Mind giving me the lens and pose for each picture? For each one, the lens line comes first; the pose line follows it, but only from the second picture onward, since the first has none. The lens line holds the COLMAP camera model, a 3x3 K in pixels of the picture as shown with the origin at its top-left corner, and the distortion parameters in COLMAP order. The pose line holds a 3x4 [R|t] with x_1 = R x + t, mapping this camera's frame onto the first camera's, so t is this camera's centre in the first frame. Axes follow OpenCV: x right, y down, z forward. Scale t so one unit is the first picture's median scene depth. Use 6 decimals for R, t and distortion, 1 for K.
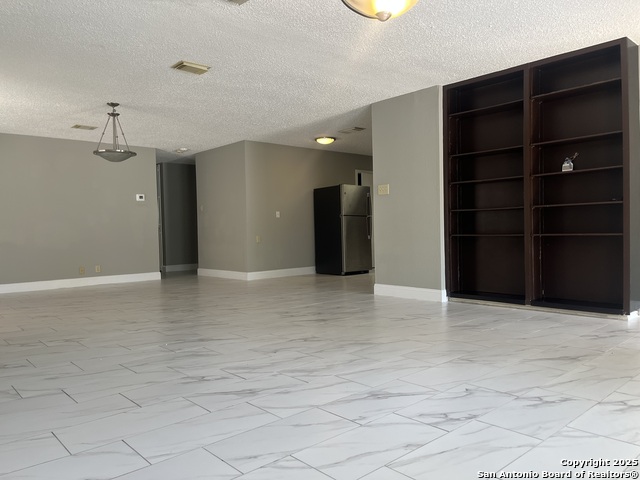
lens RADIAL K [[481.8, 0, 320.0], [0, 481.8, 240.0], [0, 0, 1]] dist [0.085594, -0.112188]
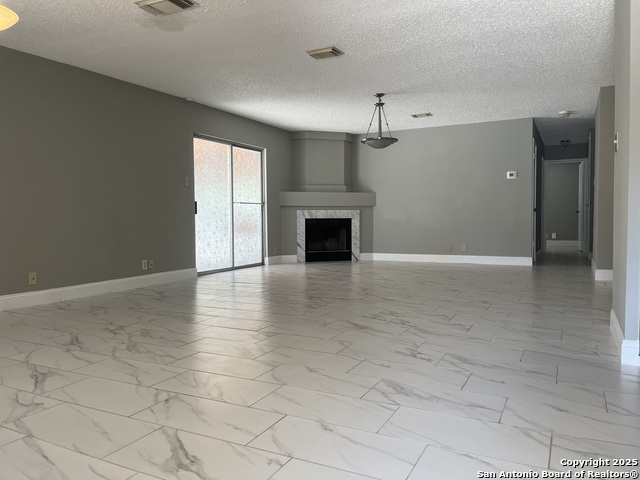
lens RADIAL K [[481.8, 0, 320.0], [0, 481.8, 240.0], [0, 0, 1]] dist [0.085594, -0.112188]
pose [[0.365671, 0.066770, -0.928346, 1.054388], [-0.020941, 0.997761, 0.063514, -0.045188], [0.930509, -0.003785, 0.366251, 0.939083]]
